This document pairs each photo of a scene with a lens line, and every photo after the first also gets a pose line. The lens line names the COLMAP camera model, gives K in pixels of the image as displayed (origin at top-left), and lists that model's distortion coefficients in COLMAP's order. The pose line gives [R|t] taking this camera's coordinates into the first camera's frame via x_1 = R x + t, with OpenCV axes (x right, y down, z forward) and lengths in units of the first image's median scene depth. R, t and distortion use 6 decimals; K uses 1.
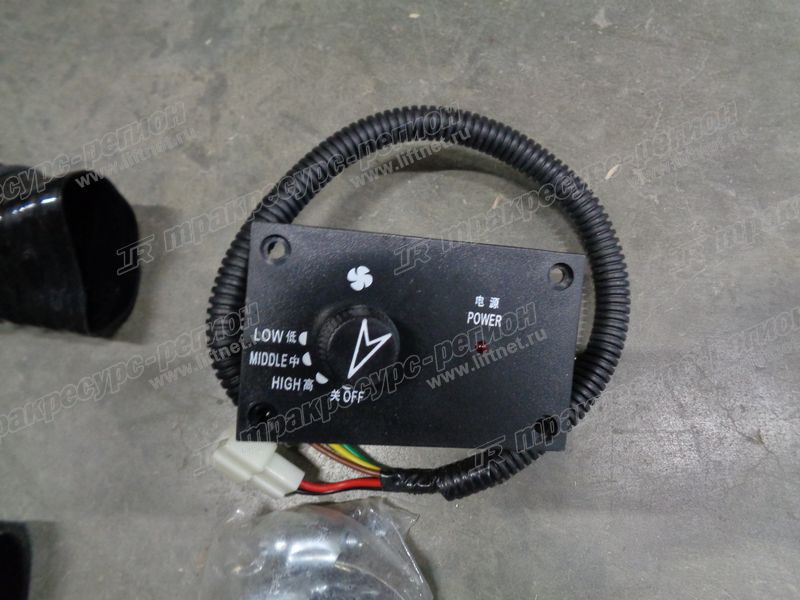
lens RADIAL K [[598.3, 0, 400.0], [0, 598.3, 300.0], [0, 0, 1]] dist [0.006545, 0.005888]
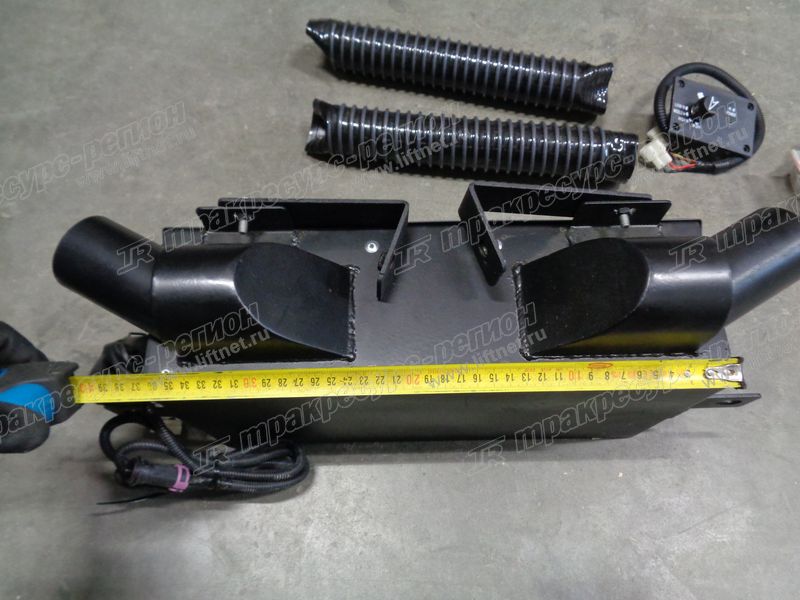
lens RADIAL K [[598.3, 0, 400.0], [0, 598.3, 300.0], [0, 0, 1]] dist [0.006545, 0.005888]
pose [[0.994709, 0.092794, 0.044083, -1.370325], [-0.081680, 0.974611, -0.208475, 1.479778], [-0.062309, 0.203772, 0.977034, -1.552557]]
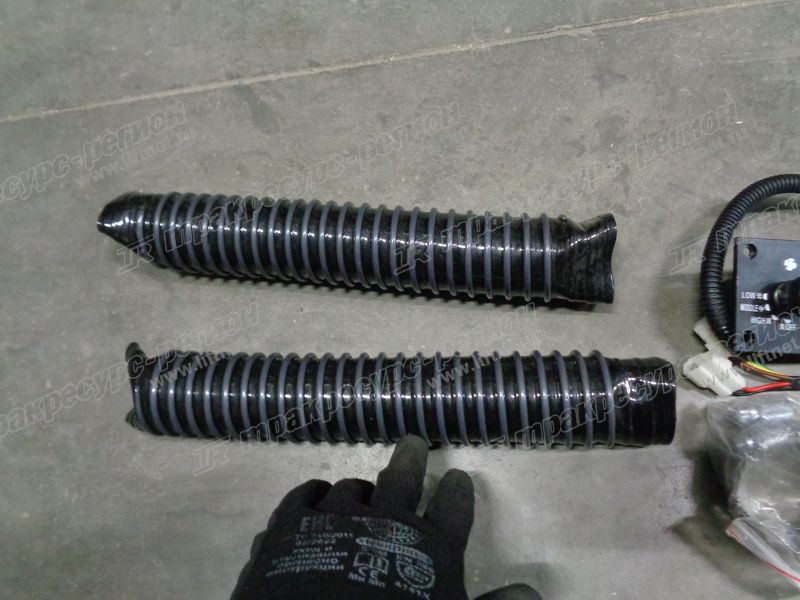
lens RADIAL K [[598.3, 0, 400.0], [0, 598.3, 300.0], [0, 0, 1]] dist [0.006545, 0.005888]
pose [[0.997029, -0.050567, -0.058098, -0.865795], [0.044426, 0.993737, -0.102532, 0.156773], [0.062919, 0.099646, 0.993032, -0.700276]]
